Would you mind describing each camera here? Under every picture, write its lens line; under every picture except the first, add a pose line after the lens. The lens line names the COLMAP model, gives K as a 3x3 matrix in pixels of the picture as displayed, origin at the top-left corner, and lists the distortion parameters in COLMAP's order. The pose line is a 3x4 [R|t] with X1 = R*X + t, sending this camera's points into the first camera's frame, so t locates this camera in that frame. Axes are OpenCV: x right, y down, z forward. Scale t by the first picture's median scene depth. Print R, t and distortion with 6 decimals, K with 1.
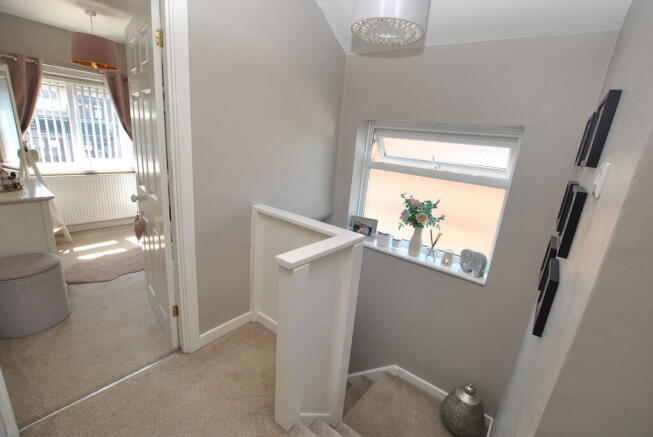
lens RADIAL K [[289.7, 0, 332.5], [0, 289.7, 219.6], [0, 0, 1]] dist [-0.025451, 0.001204]
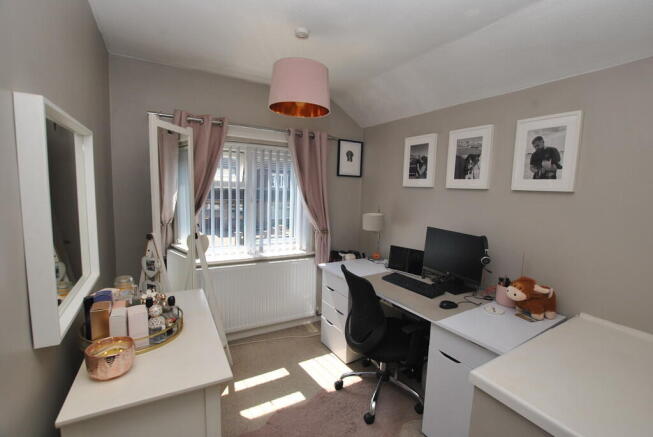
lens RADIAL K [[289.7, 0, 332.5], [0, 289.7, 219.6], [0, 0, 1]] dist [-0.025451, 0.001204]
pose [[0.921634, 0.019028, -0.387593, -0.427938], [-0.071055, 0.990186, -0.120347, -0.214170], [0.381499, 0.138456, 0.913941, 0.400314]]
